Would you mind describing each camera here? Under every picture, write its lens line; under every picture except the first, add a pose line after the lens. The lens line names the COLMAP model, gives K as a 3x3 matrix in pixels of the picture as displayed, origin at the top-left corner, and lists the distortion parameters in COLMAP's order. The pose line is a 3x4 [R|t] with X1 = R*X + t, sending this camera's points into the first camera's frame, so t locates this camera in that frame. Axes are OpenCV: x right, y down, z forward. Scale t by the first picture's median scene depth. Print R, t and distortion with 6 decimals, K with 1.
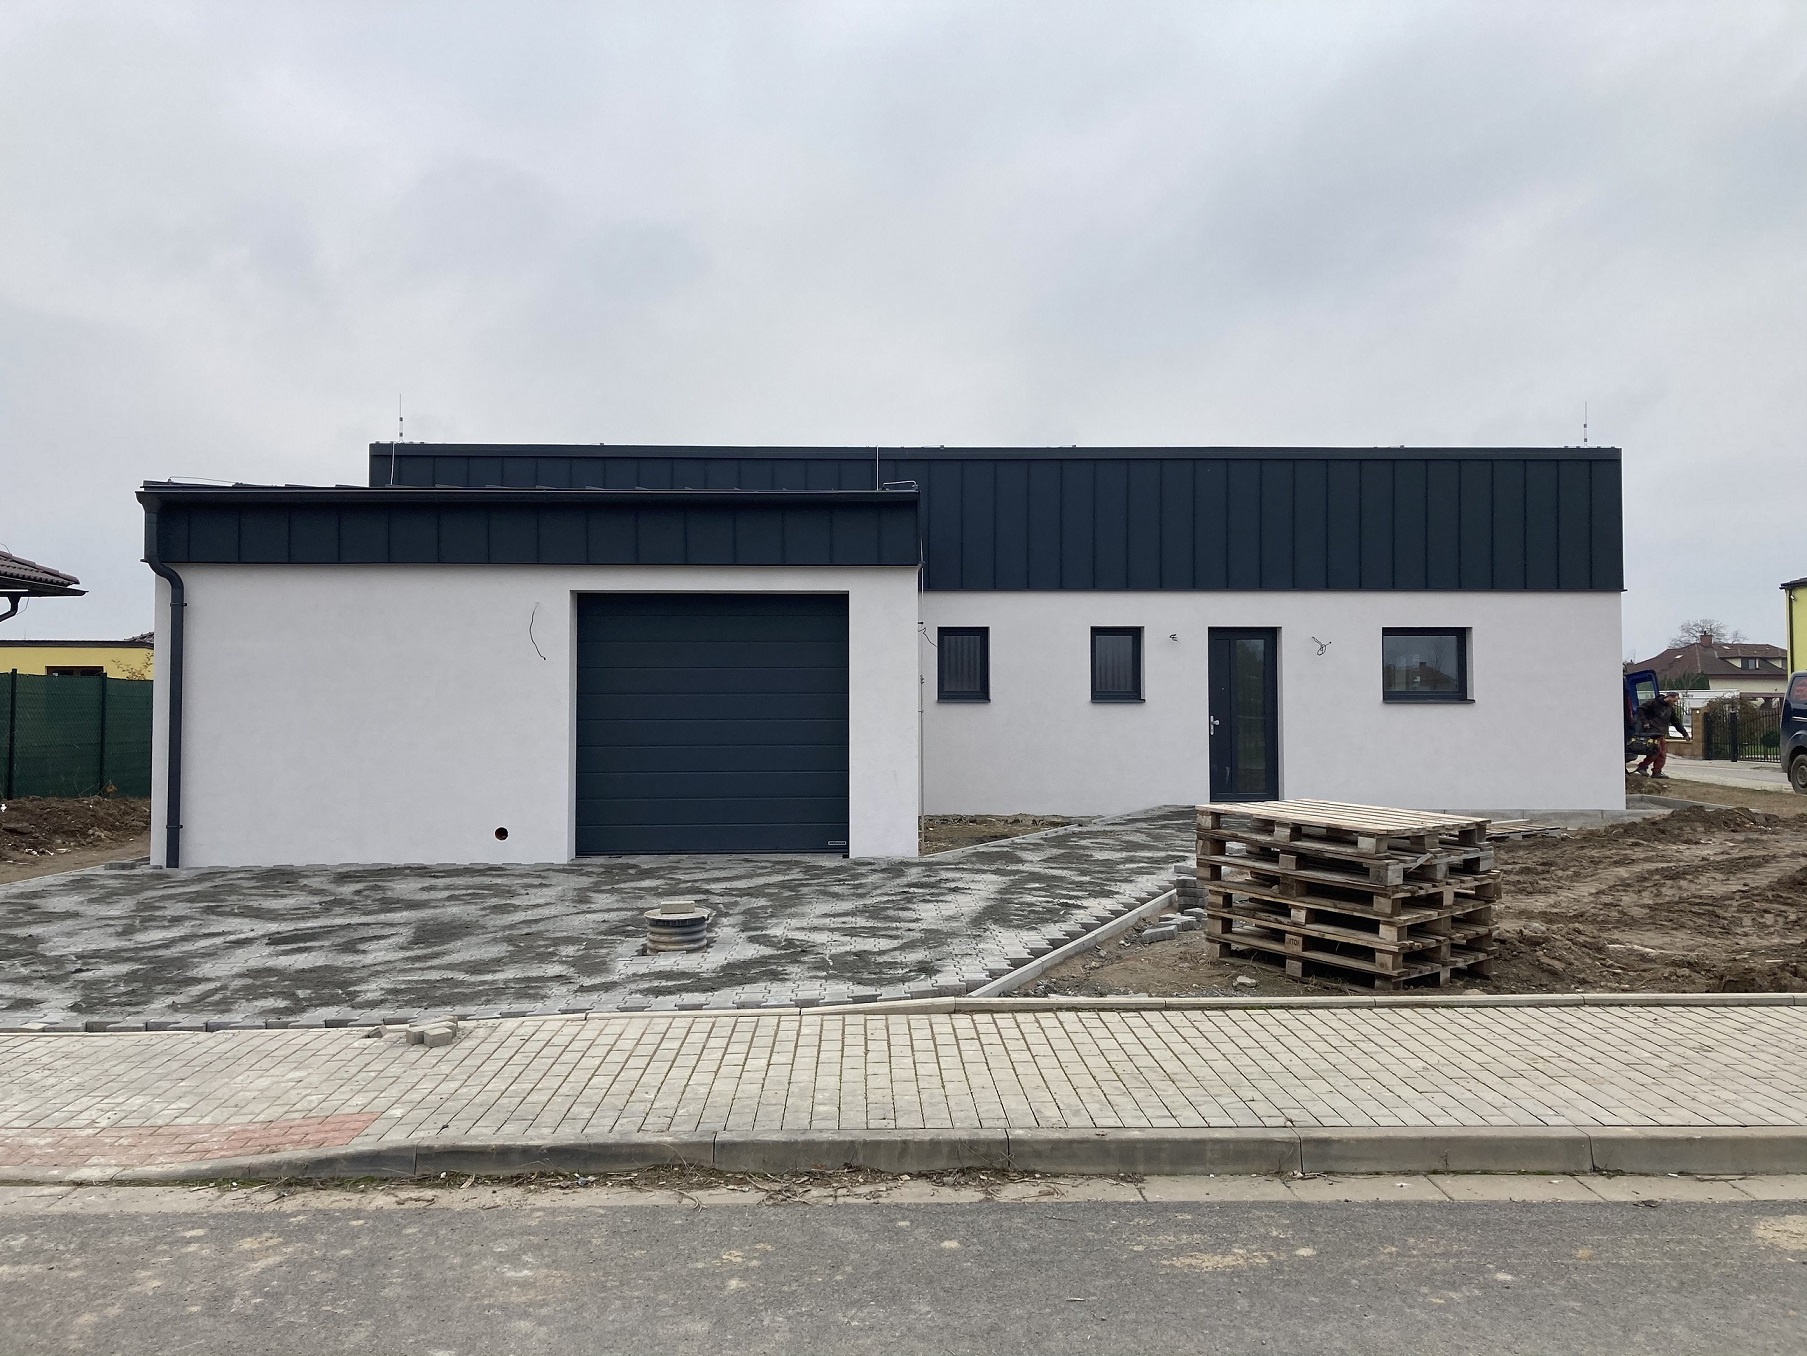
lens RADIAL K [[1490.0, 0, 903.6], [0, 1490.0, 677.7], [0, 0, 1]] dist [-0.004534, -0.000950]
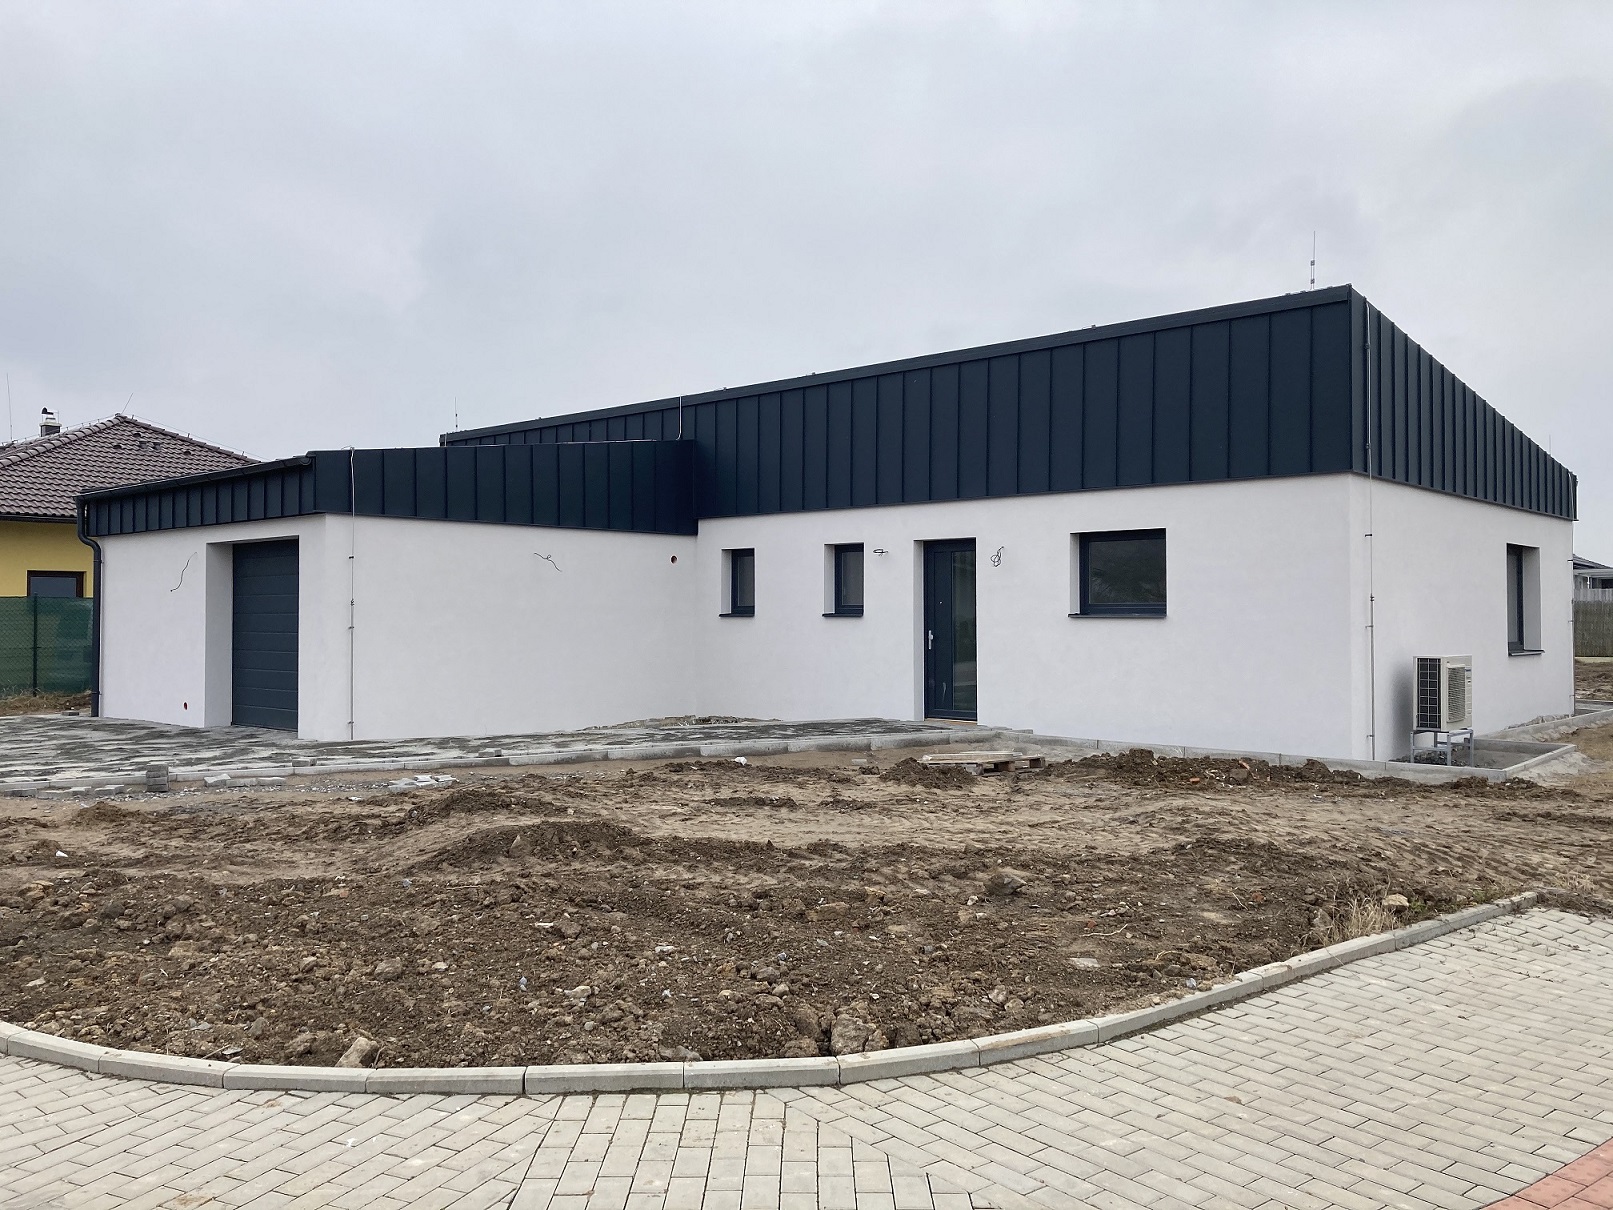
lens RADIAL K [[1308.4, 0, 806.7], [0, 1308.4, 605.3], [0, 0, 1]] dist [0.006451, 0.000789]
pose [[0.716969, -0.005871, -0.697080, 0.758723], [0.015535, 0.999851, 0.007556, 0.001482], [0.696932, -0.016247, 0.716953, 0.323160]]
